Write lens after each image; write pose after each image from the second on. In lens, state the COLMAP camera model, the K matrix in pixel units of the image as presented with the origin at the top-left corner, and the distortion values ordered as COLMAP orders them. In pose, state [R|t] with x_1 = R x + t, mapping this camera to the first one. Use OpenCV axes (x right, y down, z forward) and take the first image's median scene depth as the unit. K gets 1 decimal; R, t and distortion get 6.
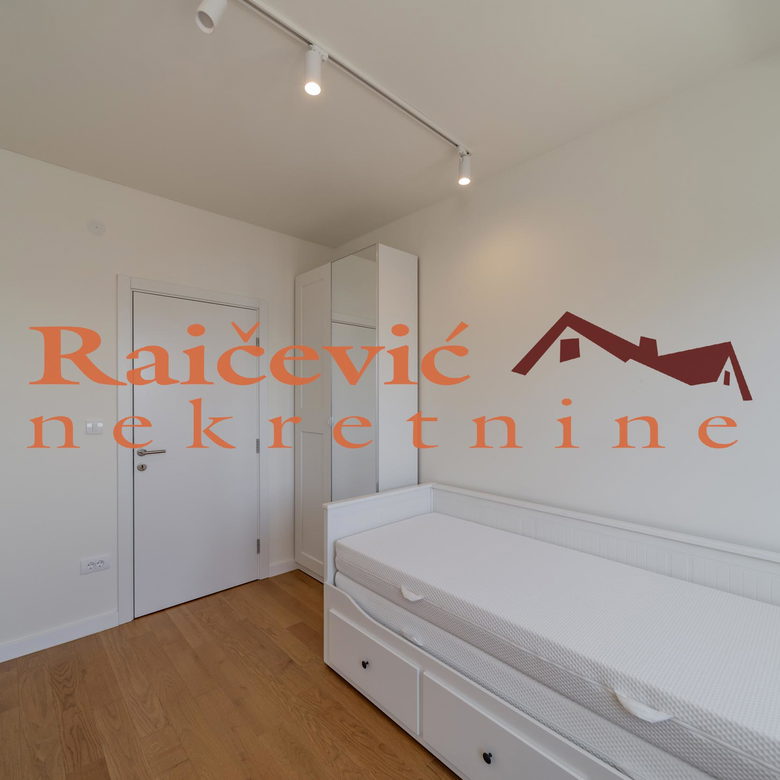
lens RADIAL K [[407.4, 0, 390.4], [0, 407.4, 398.4], [0, 0, 1]] dist [-0.000159, -0.000359]
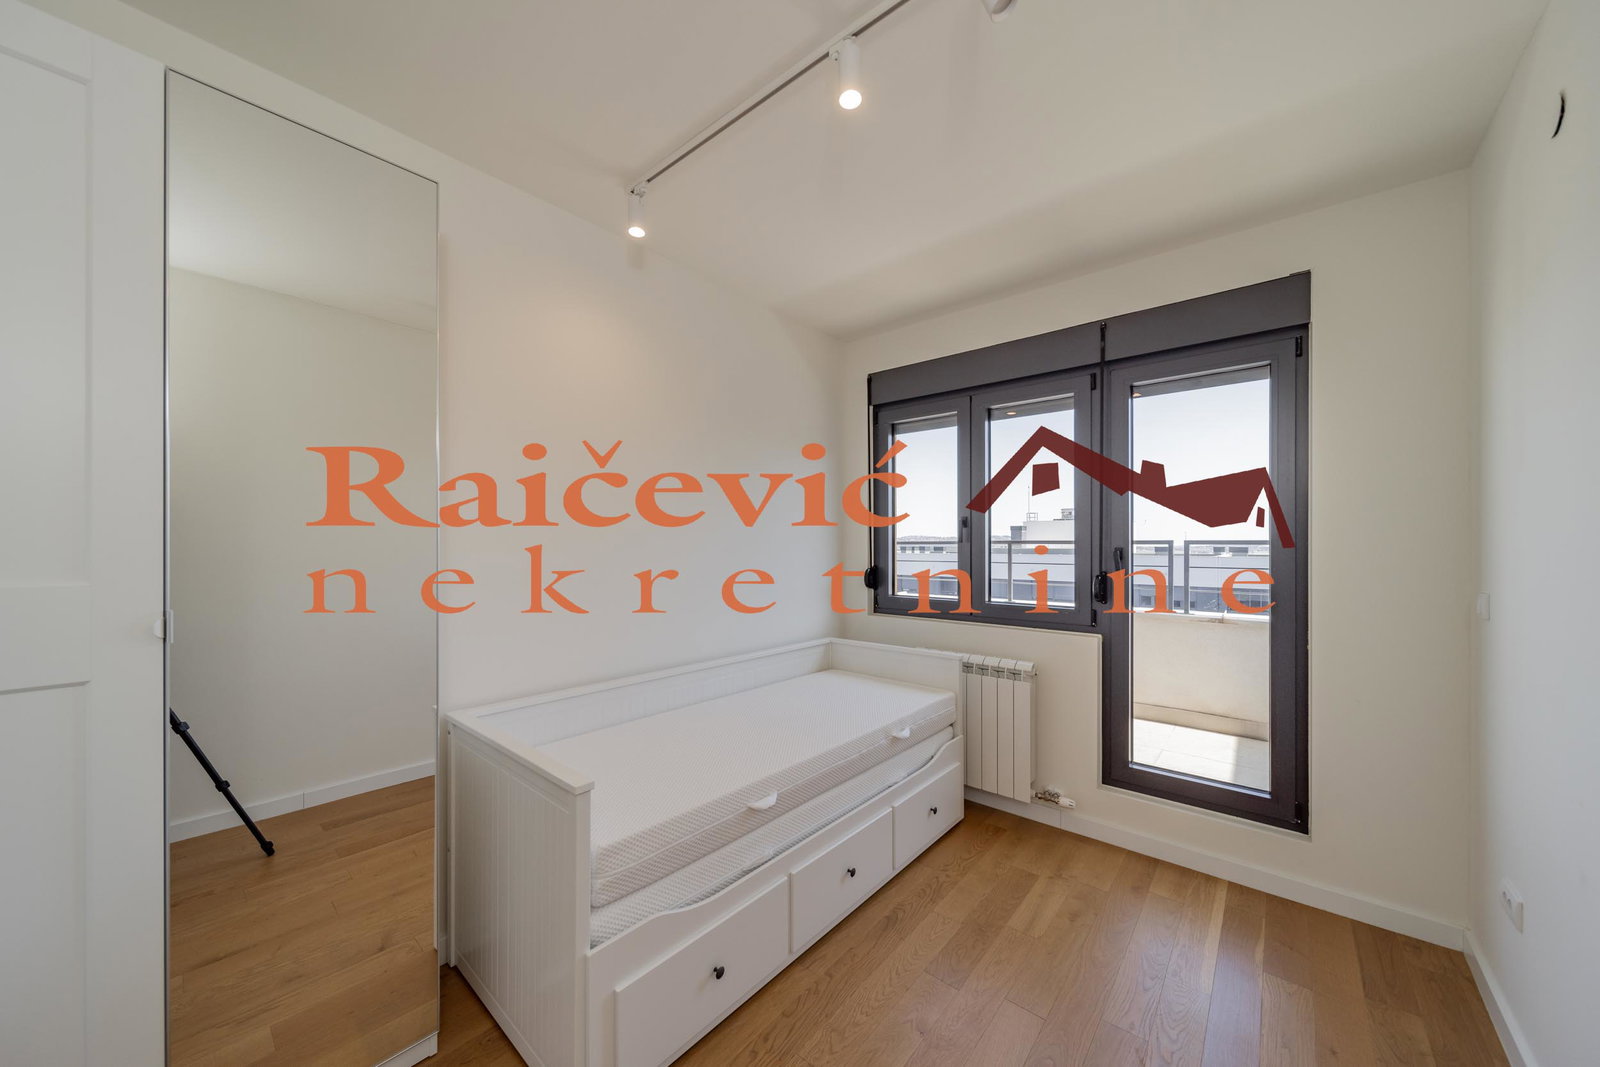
lens RADIAL K [[558.3, 0, 788.0], [0, 558.3, 539.0], [0, 0, 1]] dist [0.001572, 0.000181]
pose [[-0.094684, 0.005594, 0.995492, -1.009499], [-0.003952, 0.999974, -0.005995, -0.006951], [-0.995500, -0.004502, -0.094660, 1.063820]]
